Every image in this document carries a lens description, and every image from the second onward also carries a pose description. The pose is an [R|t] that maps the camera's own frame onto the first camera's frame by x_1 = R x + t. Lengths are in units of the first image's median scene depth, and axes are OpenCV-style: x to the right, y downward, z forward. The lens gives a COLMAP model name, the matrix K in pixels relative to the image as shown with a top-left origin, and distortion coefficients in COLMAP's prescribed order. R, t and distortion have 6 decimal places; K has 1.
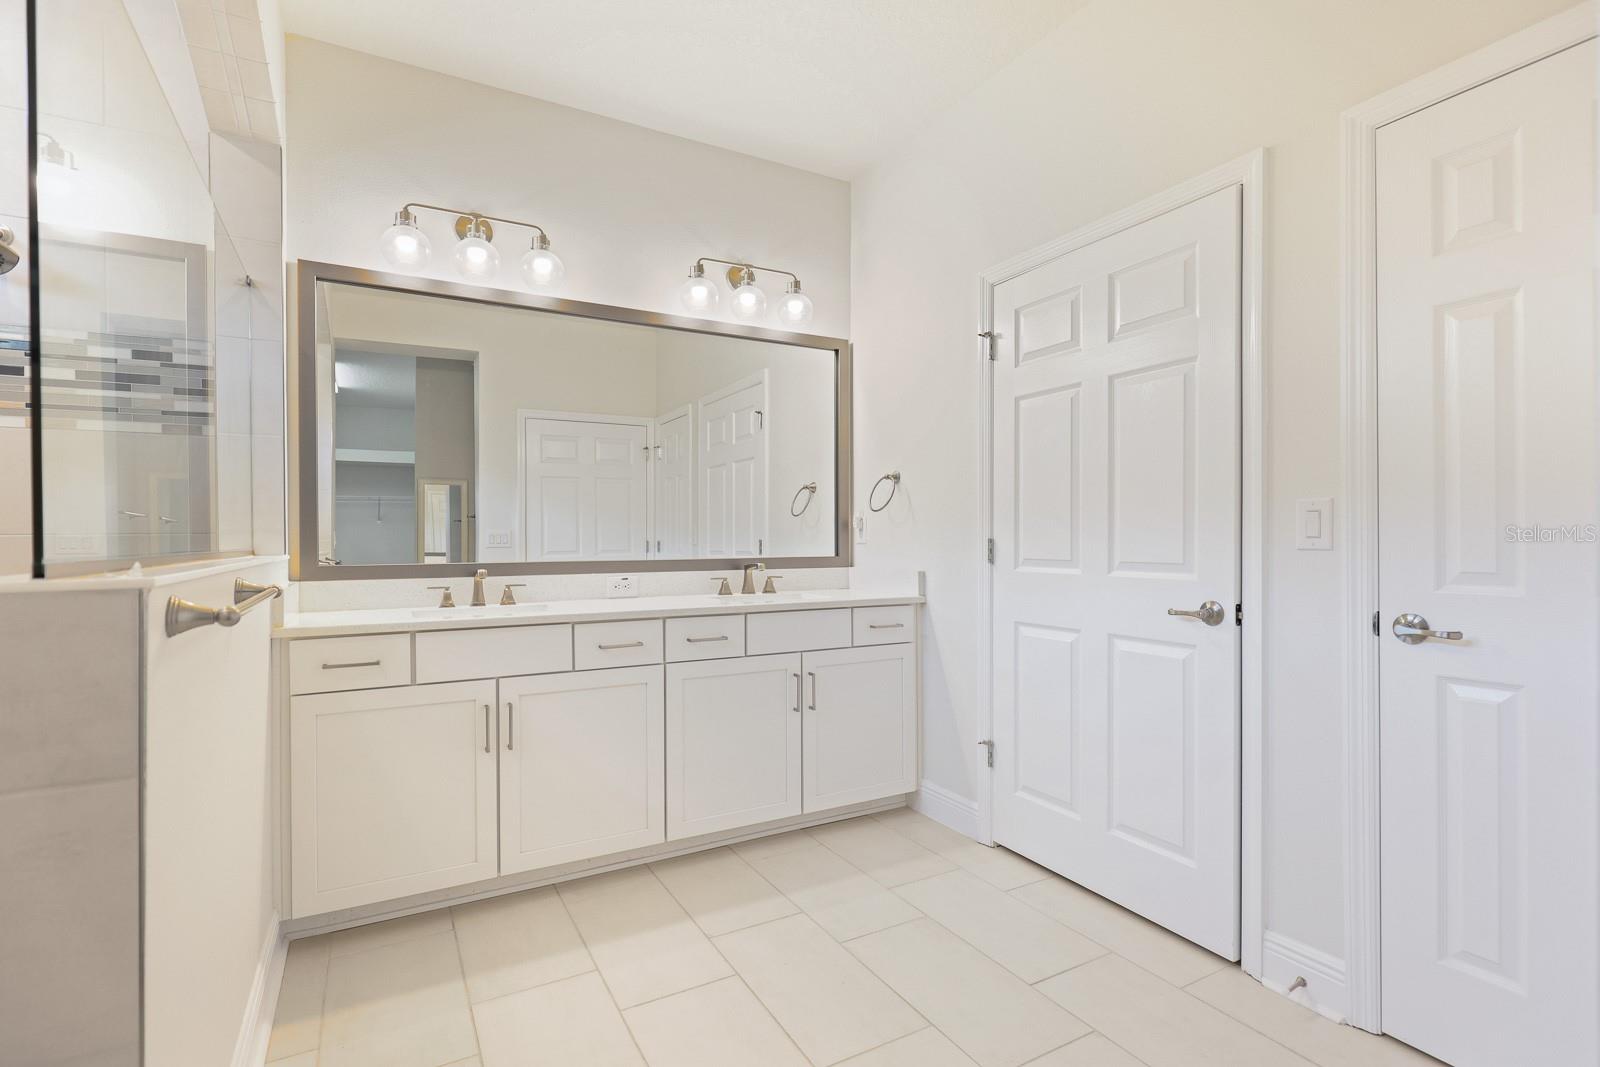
lens RADIAL K [[770.0, 0, 786.6], [0, 770.0, 540.8], [0, 0, 1]] dist [0.008358, 0.000972]
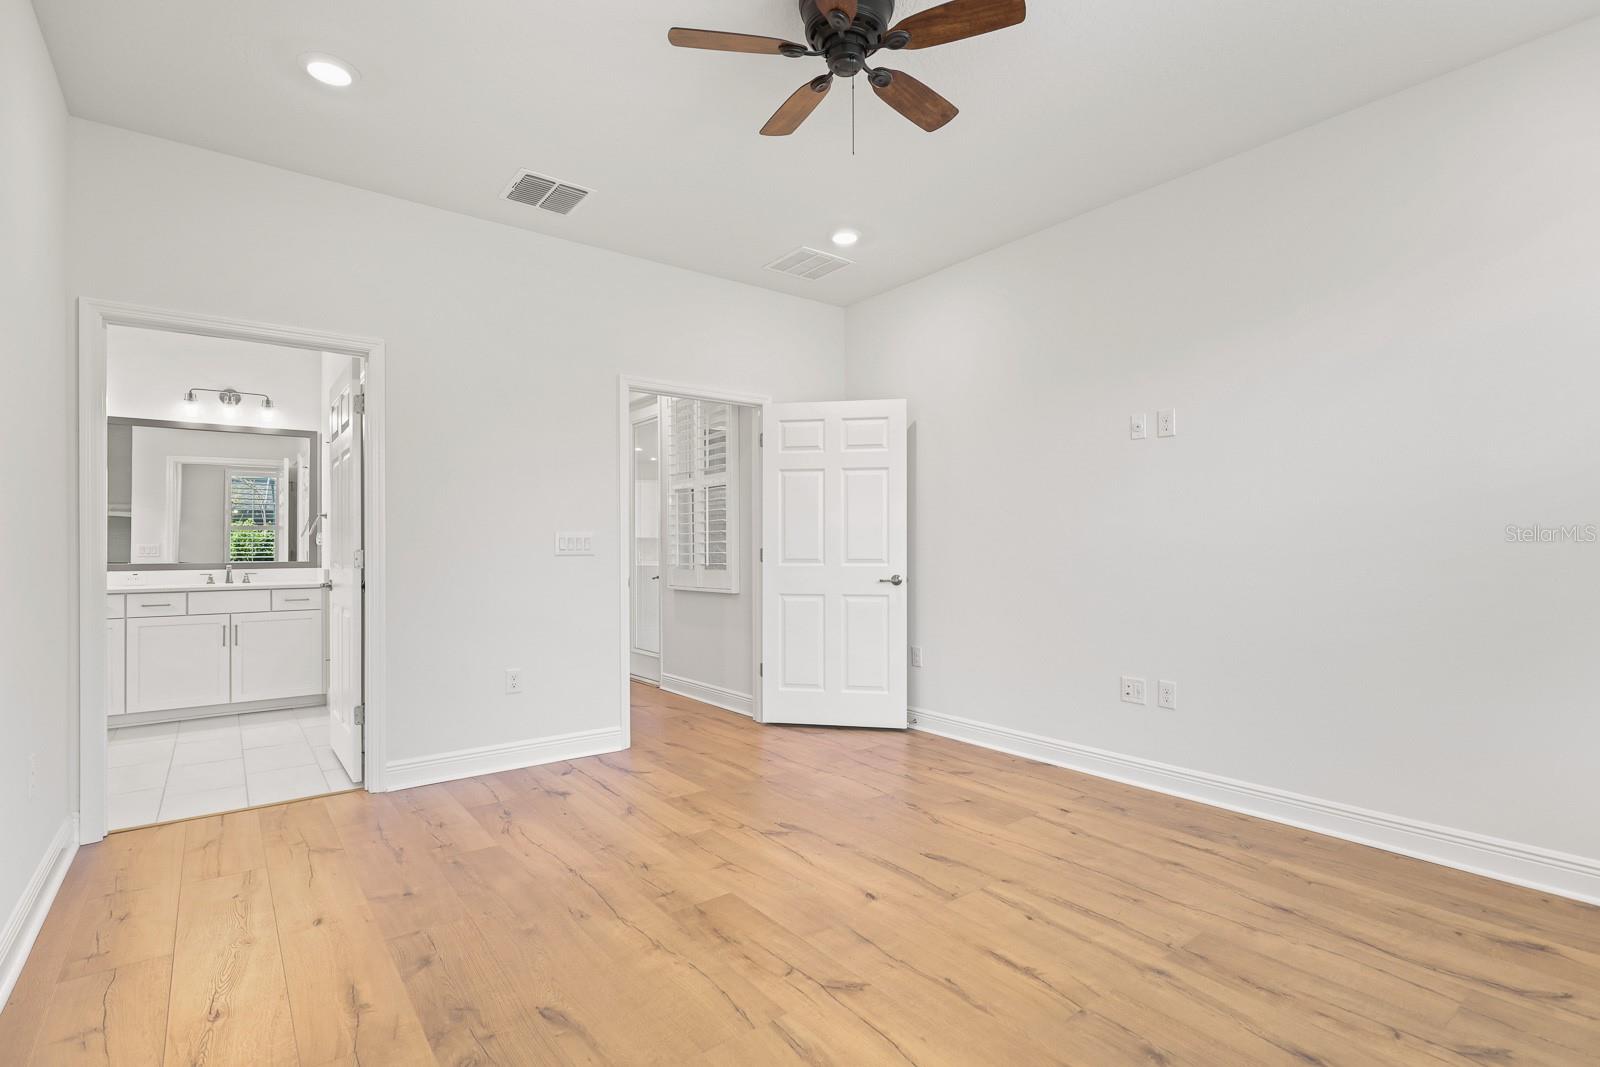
lens RADIAL K [[770.0, 0, 811.1], [0, 770.0, 541.2], [0, 0, 1]] dist [0.008358, 0.000972]
pose [[0.989502, -0.007784, 0.144309, 2.406287], [0.008497, 0.999955, -0.004327, -0.018358], [-0.144269, 0.005508, 0.989523, -3.645019]]
